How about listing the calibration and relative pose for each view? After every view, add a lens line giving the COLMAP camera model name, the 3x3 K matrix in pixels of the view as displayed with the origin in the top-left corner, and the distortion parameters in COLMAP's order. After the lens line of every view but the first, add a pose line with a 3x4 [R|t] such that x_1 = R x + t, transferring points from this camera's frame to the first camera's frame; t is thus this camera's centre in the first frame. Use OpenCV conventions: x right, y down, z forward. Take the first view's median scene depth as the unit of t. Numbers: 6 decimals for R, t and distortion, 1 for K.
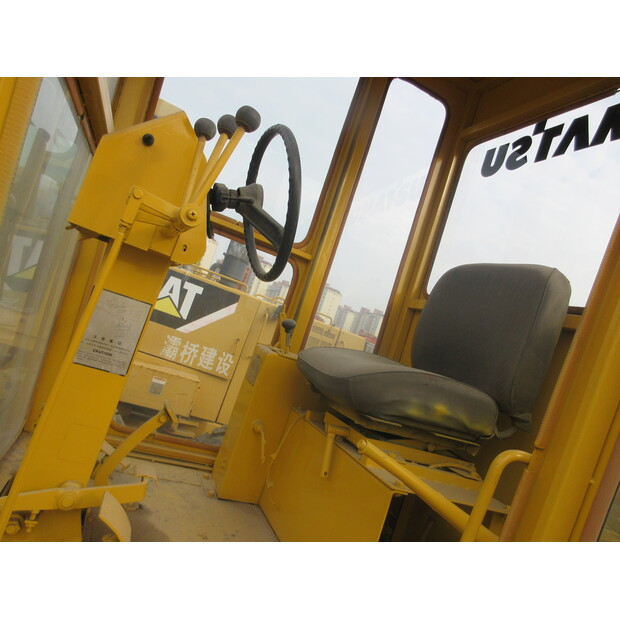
lens RADIAL K [[458.4, 0, 313.8], [0, 458.4, 308.6], [0, 0, 1]] dist [-0.009317, 0.009027]
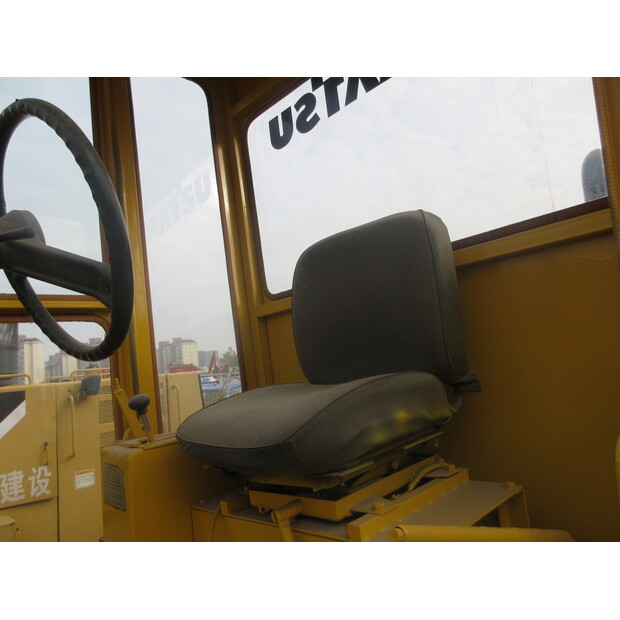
lens RADIAL K [[458.4, 0, 313.8], [0, 458.4, 308.6], [0, 0, 1]] dist [-0.009317, 0.009027]
pose [[0.829302, -0.372242, 0.416766, -0.077927], [0.384154, 0.921410, 0.058565, -0.038446], [-0.405813, 0.111534, 0.907125, 0.270635]]
